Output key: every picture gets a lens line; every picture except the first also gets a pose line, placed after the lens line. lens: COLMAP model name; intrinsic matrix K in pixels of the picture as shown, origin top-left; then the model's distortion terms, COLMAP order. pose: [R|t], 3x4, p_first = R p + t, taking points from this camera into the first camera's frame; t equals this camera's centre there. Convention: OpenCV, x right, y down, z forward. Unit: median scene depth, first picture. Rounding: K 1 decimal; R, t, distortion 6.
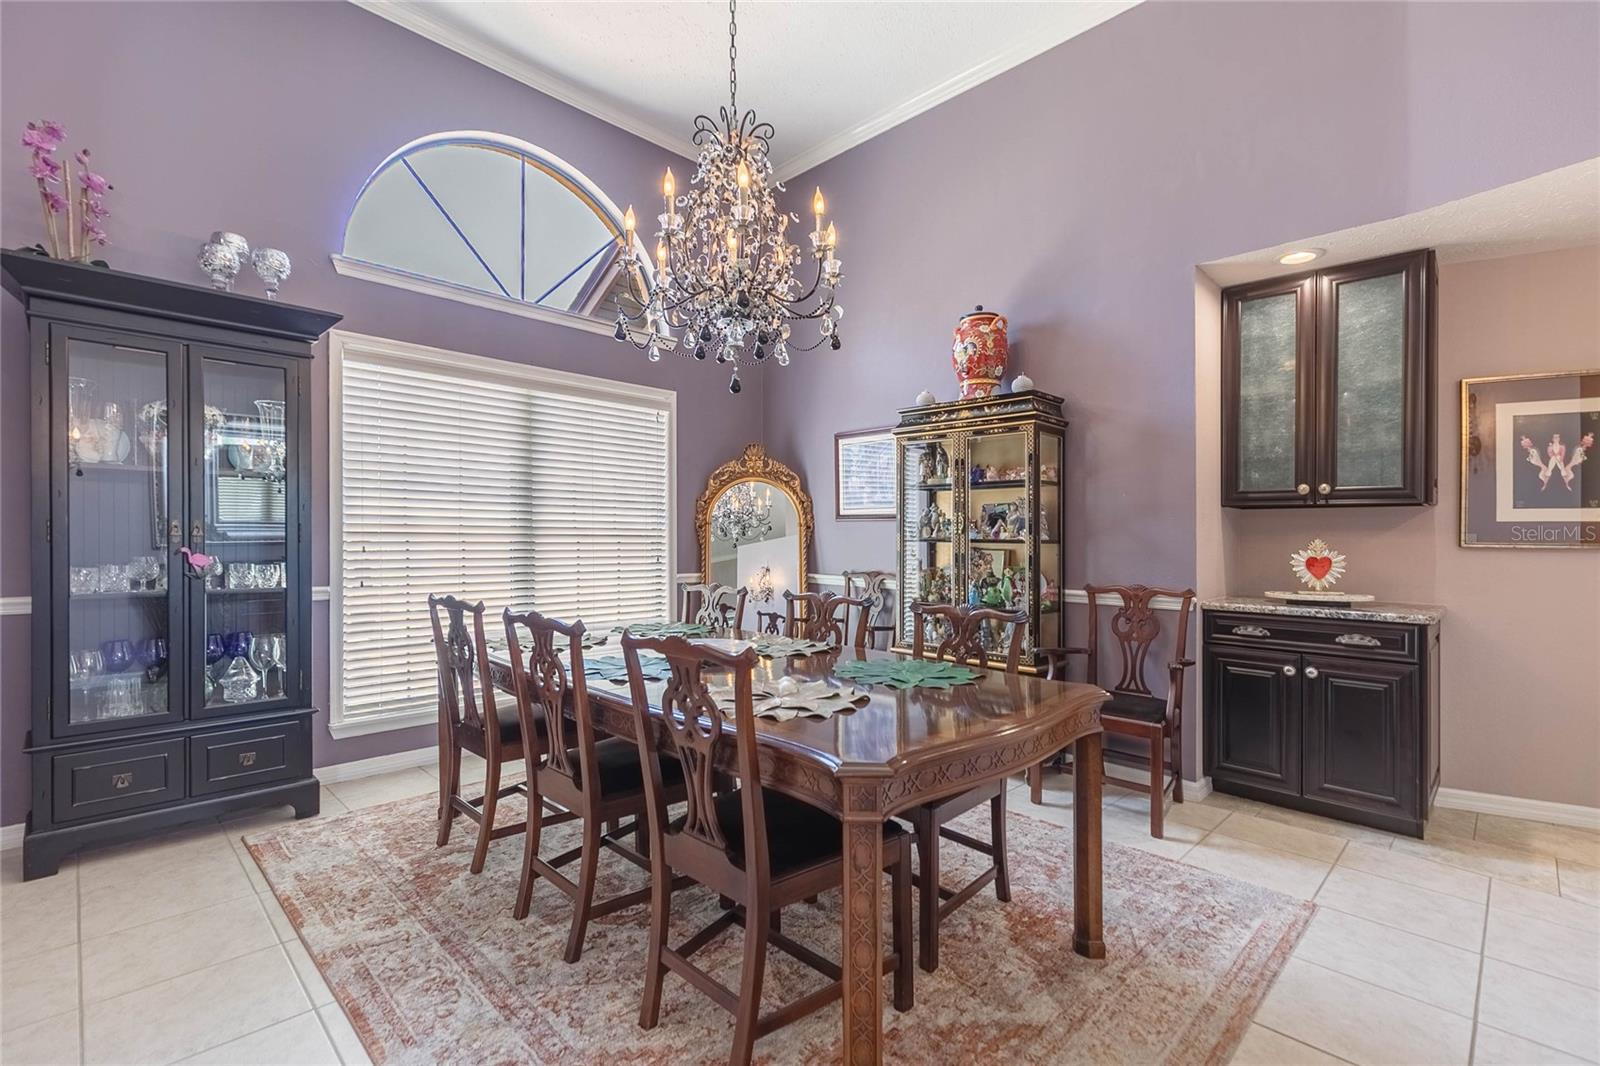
lens RADIAL K [[722.1, 0, 807.5], [0, 722.1, 541.7], [0, 0, 1]] dist [-0.006332, 0.002612]
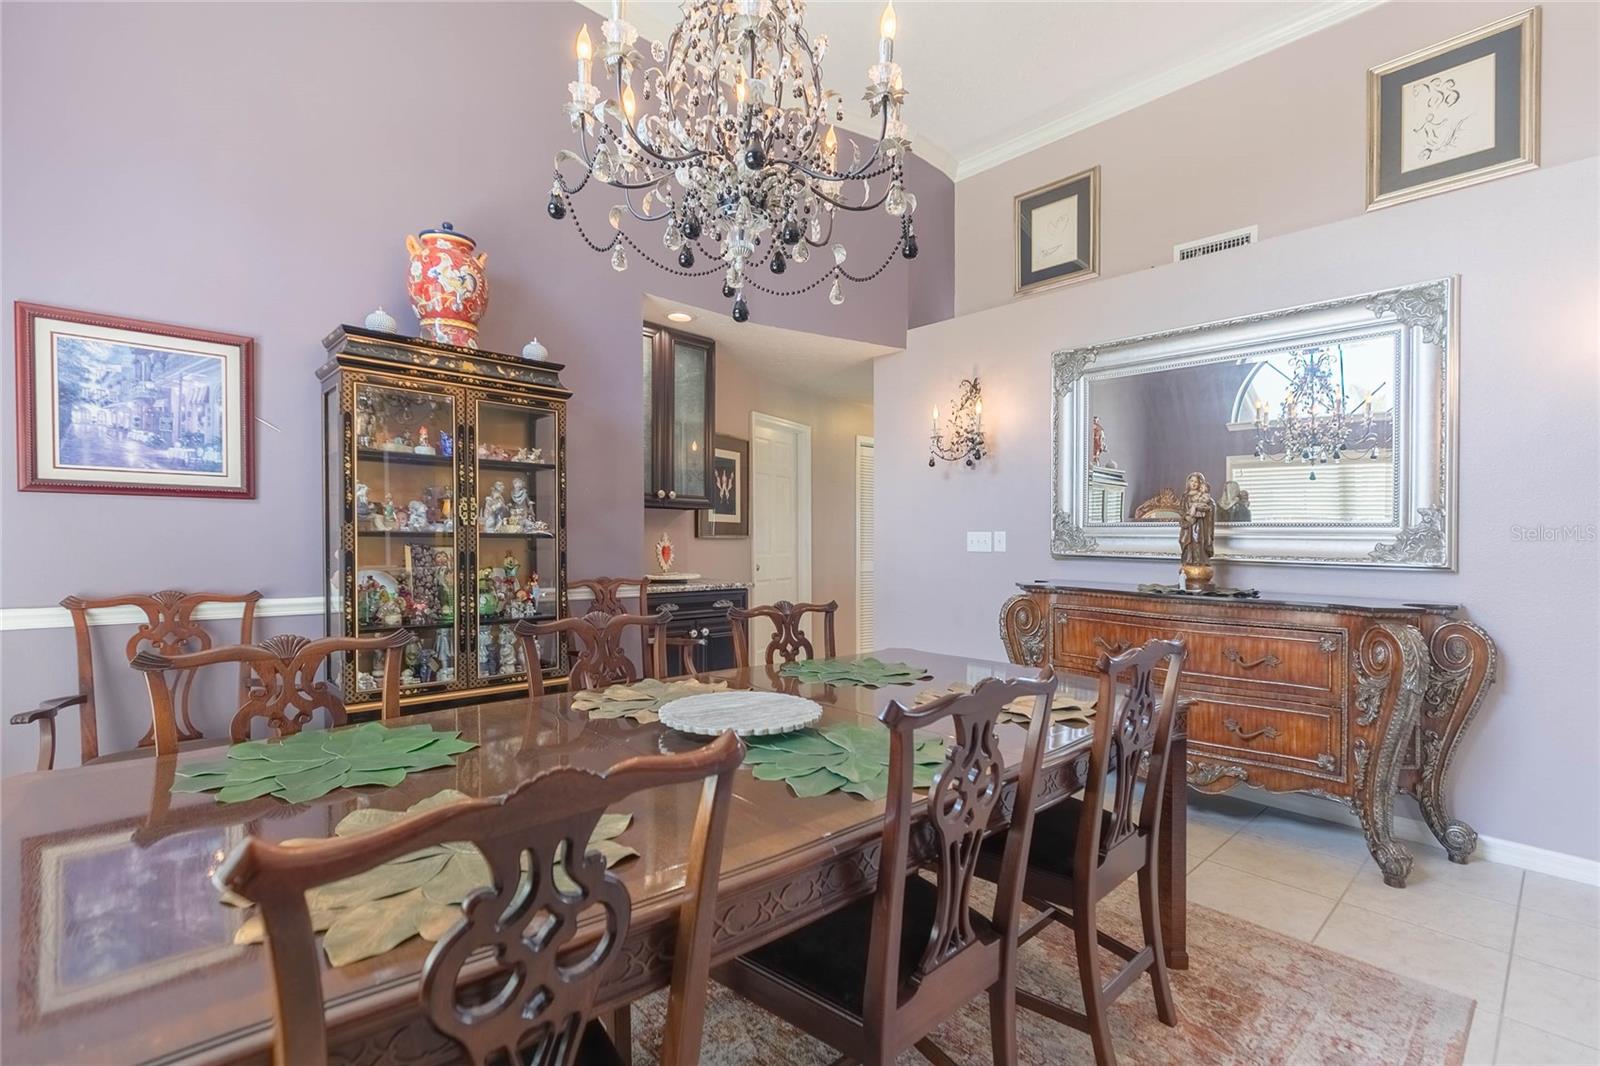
lens RADIAL K [[722.1, 0, 804.5], [0, 722.1, 533.6], [0, 0, 1]] dist [-0.006332, 0.002612]
pose [[0.033768, -0.000776, 0.999429, -0.590702], [0.000215, 1.000000, 0.000770, -0.003015], [-0.999430, 0.000189, 0.033768, 0.706000]]
